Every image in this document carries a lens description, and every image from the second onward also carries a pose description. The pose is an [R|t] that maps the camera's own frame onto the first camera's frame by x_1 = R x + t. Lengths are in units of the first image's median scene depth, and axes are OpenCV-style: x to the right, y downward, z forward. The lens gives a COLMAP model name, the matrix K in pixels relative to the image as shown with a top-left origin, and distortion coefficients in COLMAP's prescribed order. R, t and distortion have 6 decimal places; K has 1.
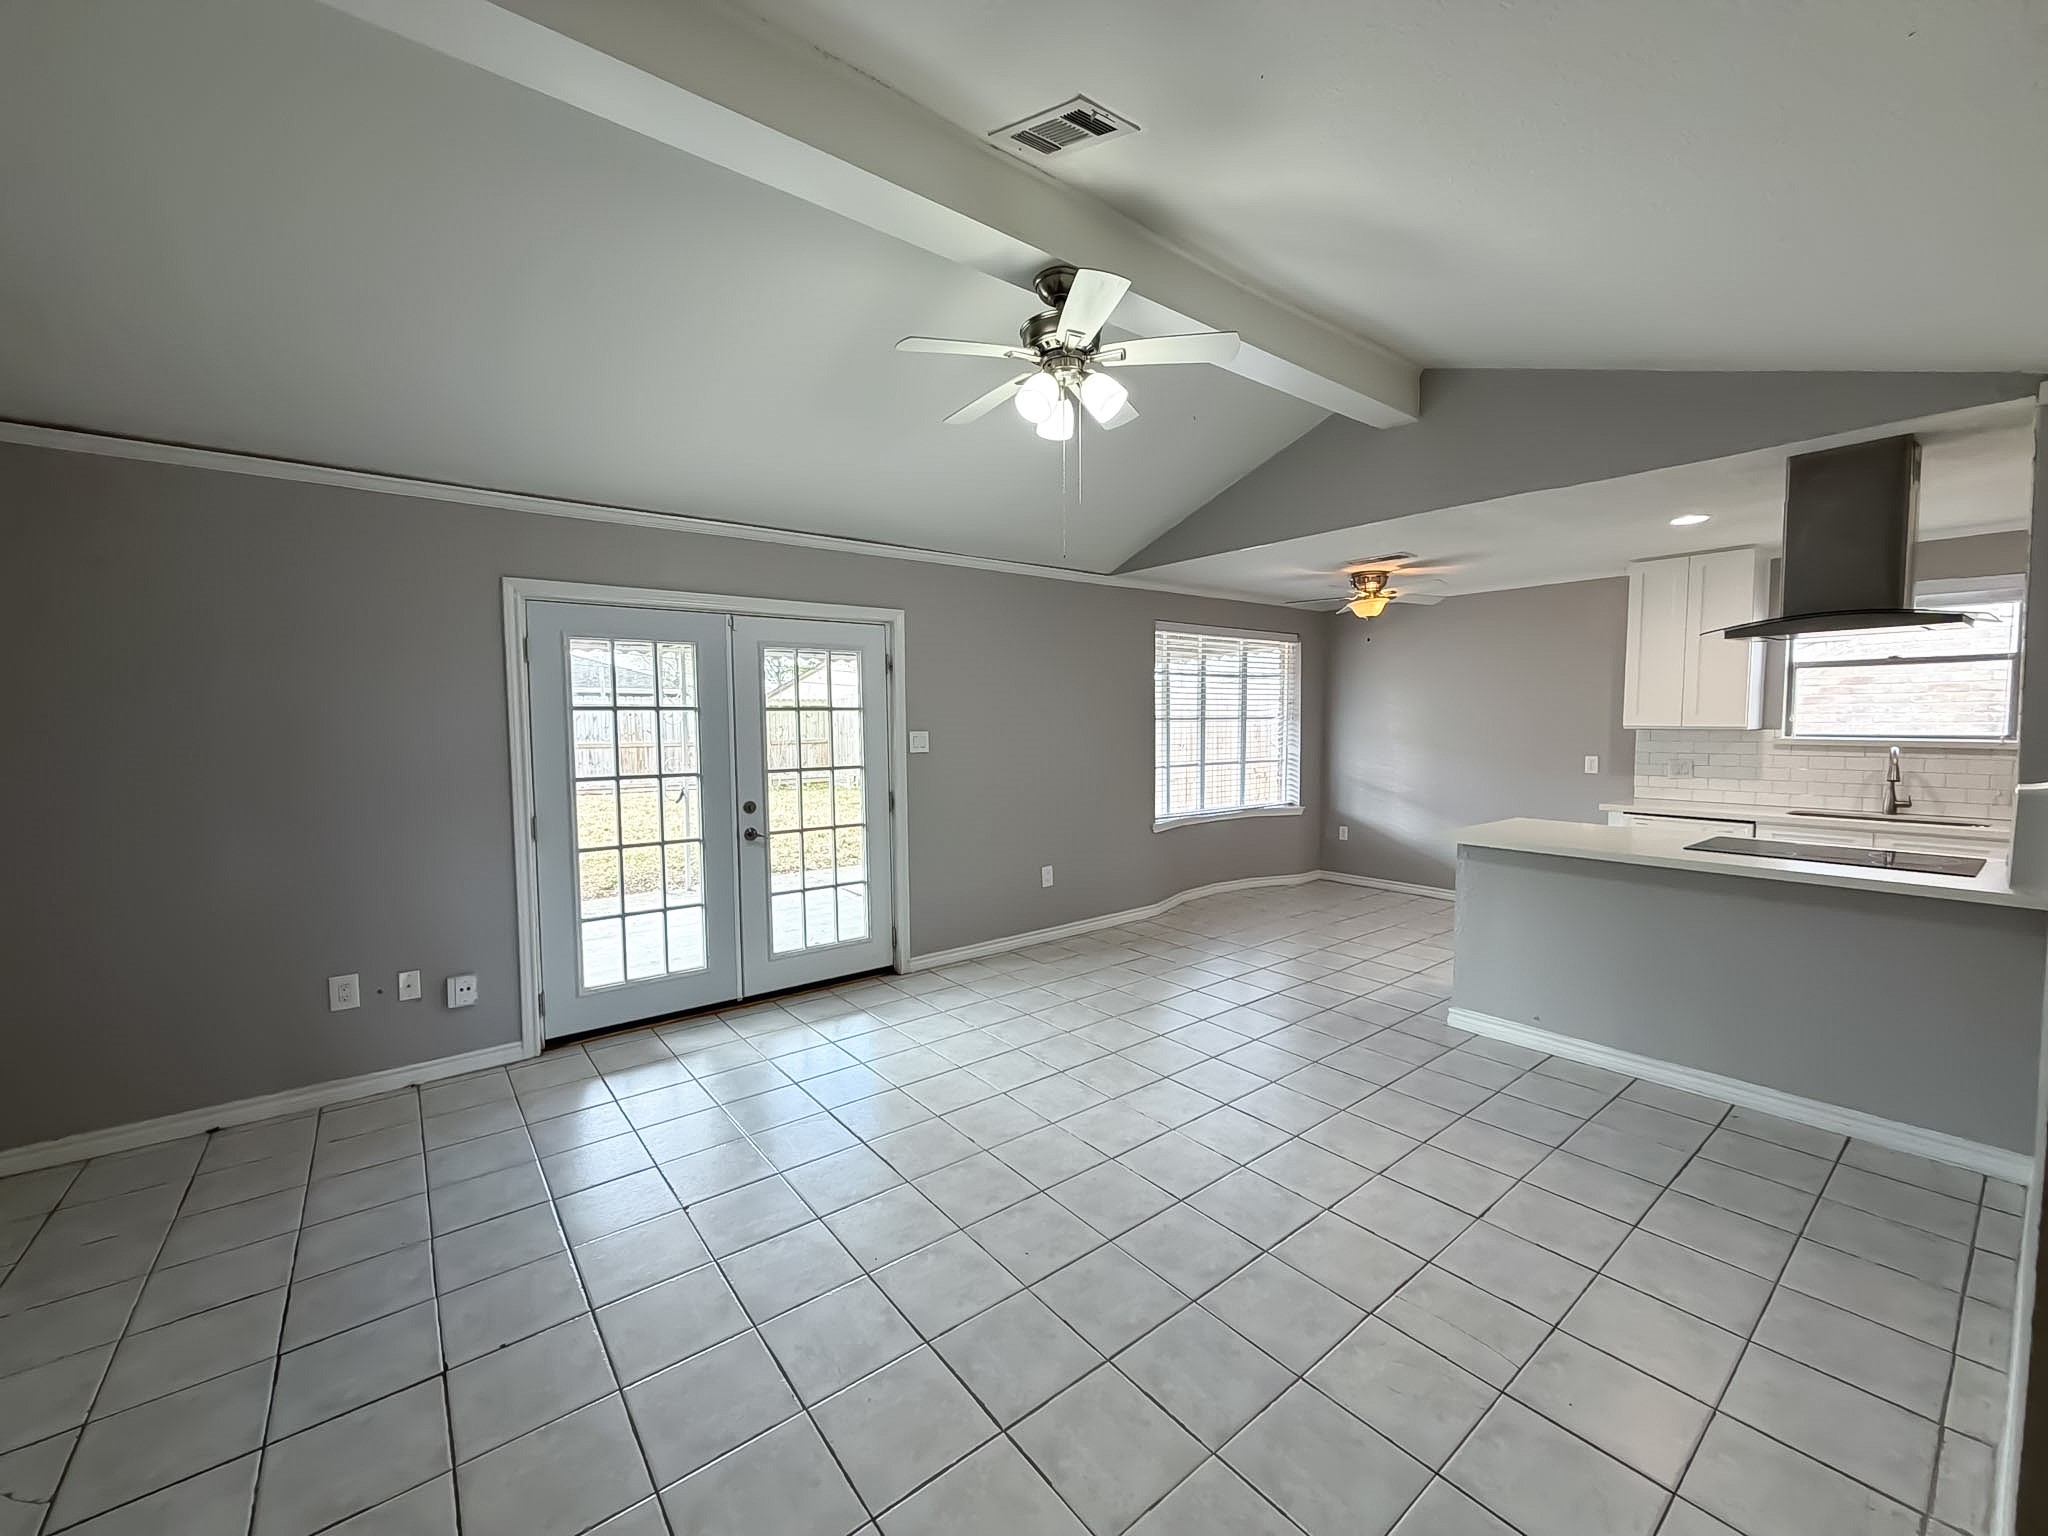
lens RADIAL K [[805.3, 0, 1021.2], [0, 805.3, 769.0], [0, 0, 1]] dist [-0.000843, 0.000462]
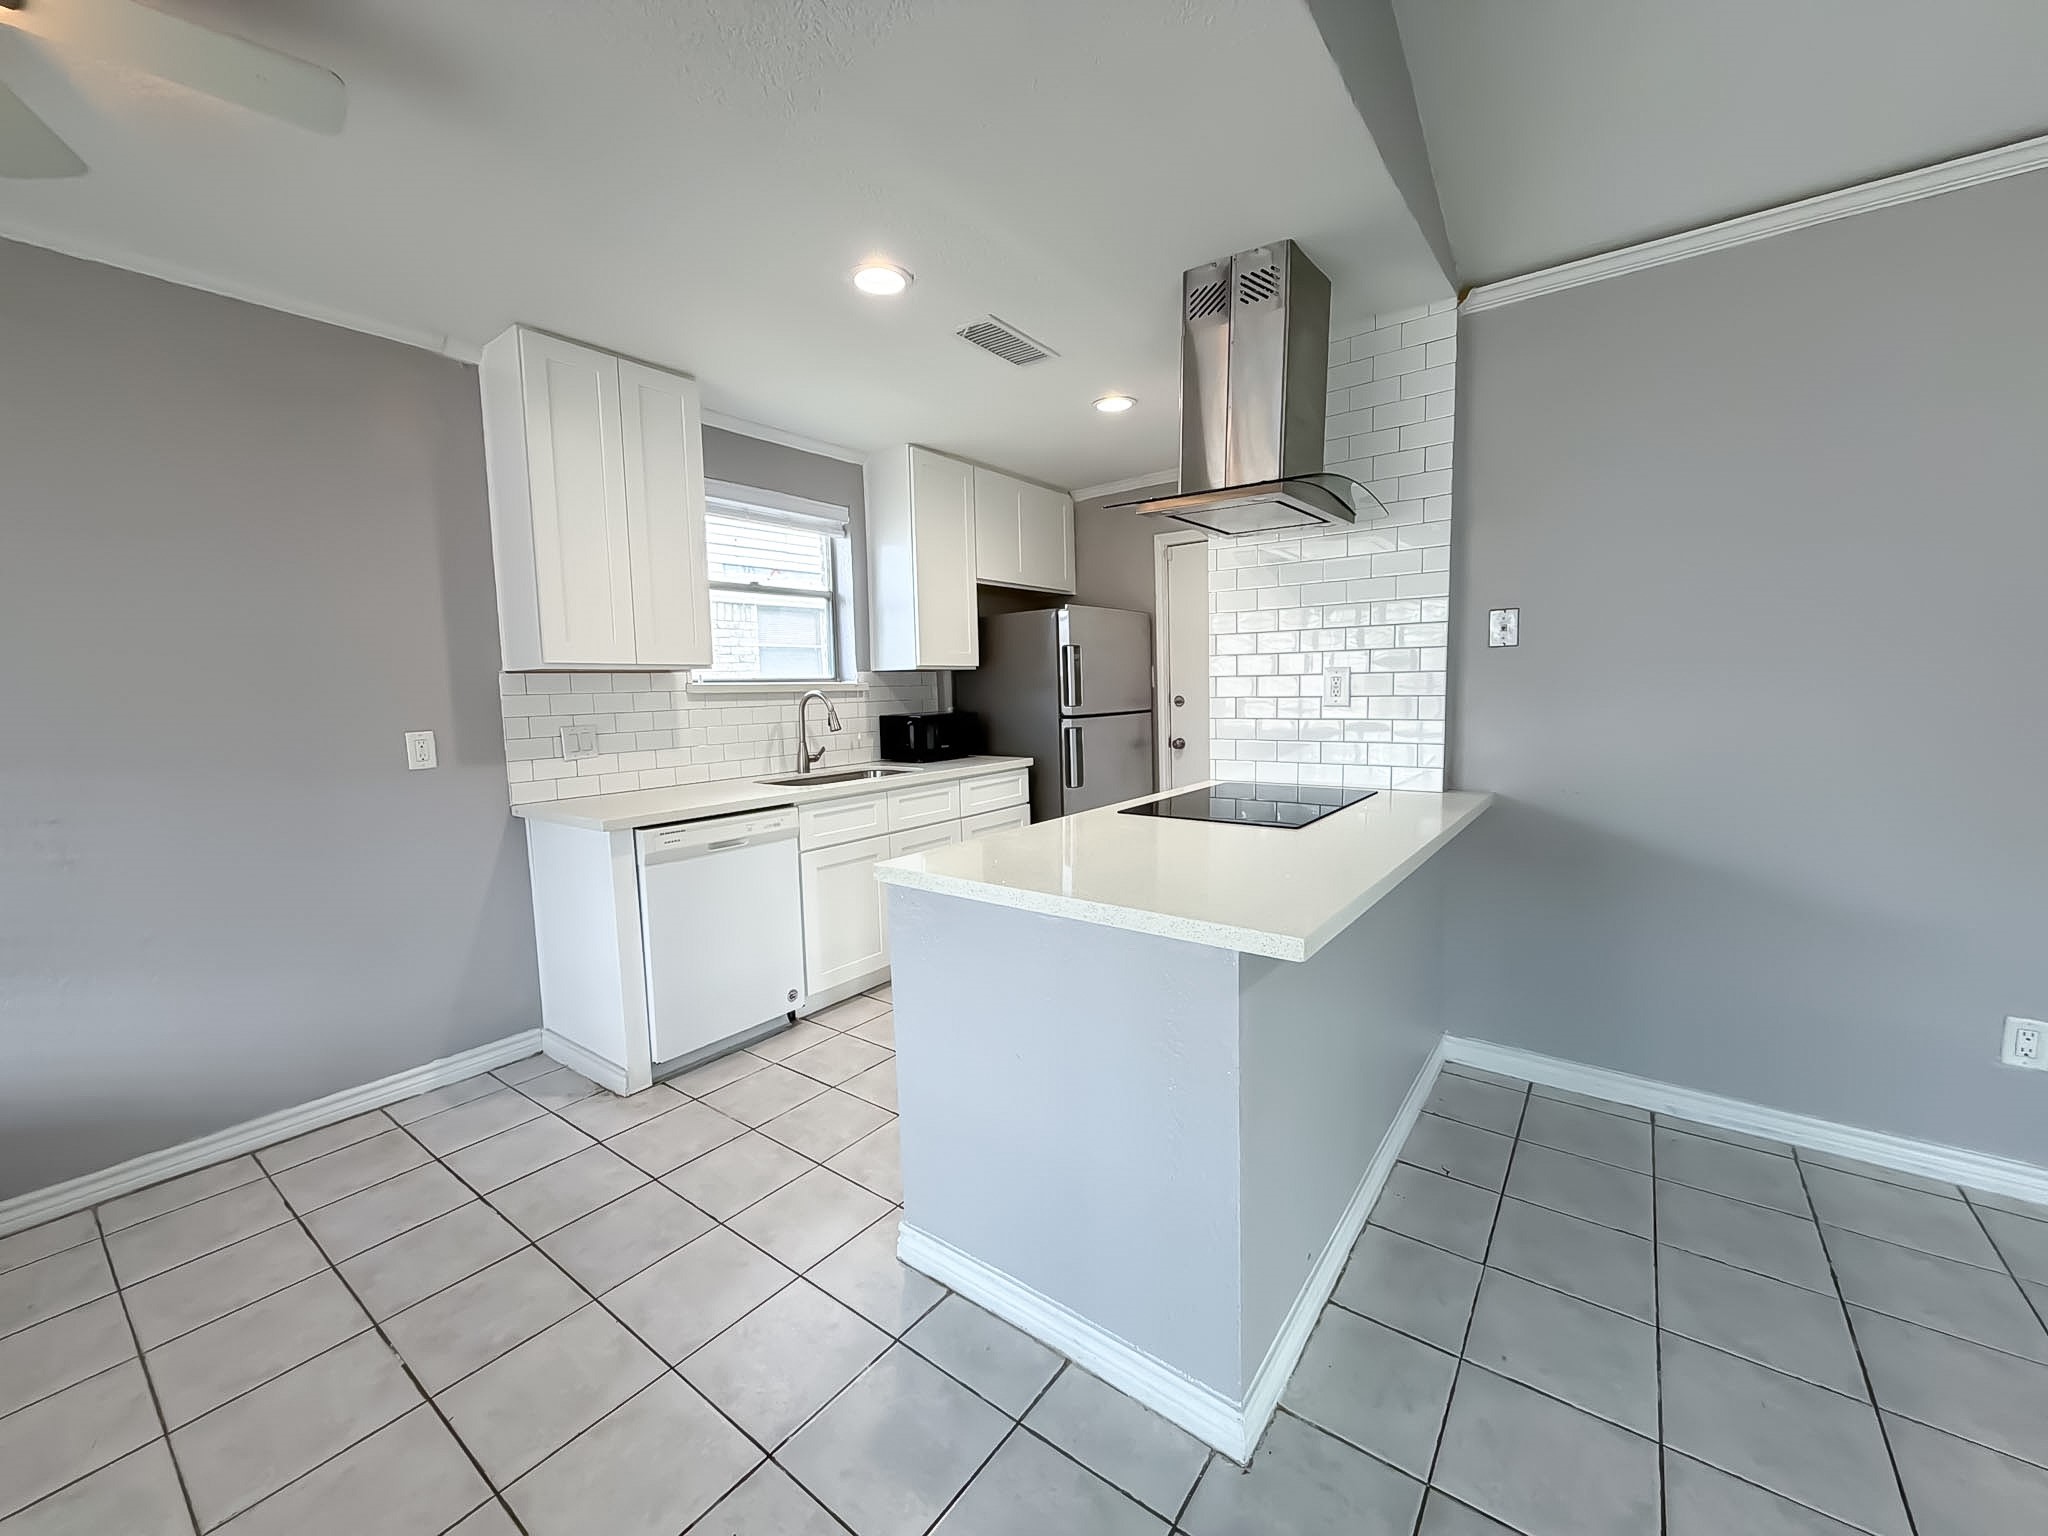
lens RADIAL K [[805.3, 0, 1030.4], [0, 805.3, 767.3], [0, 0, 1]] dist [-0.000843, 0.000462]
pose [[-0.272199, -0.099077, 0.957127, 0.192427], [0.074008, 0.989583, 0.123483, -0.032108], [-0.959391, 0.104447, -0.262031, 0.906471]]
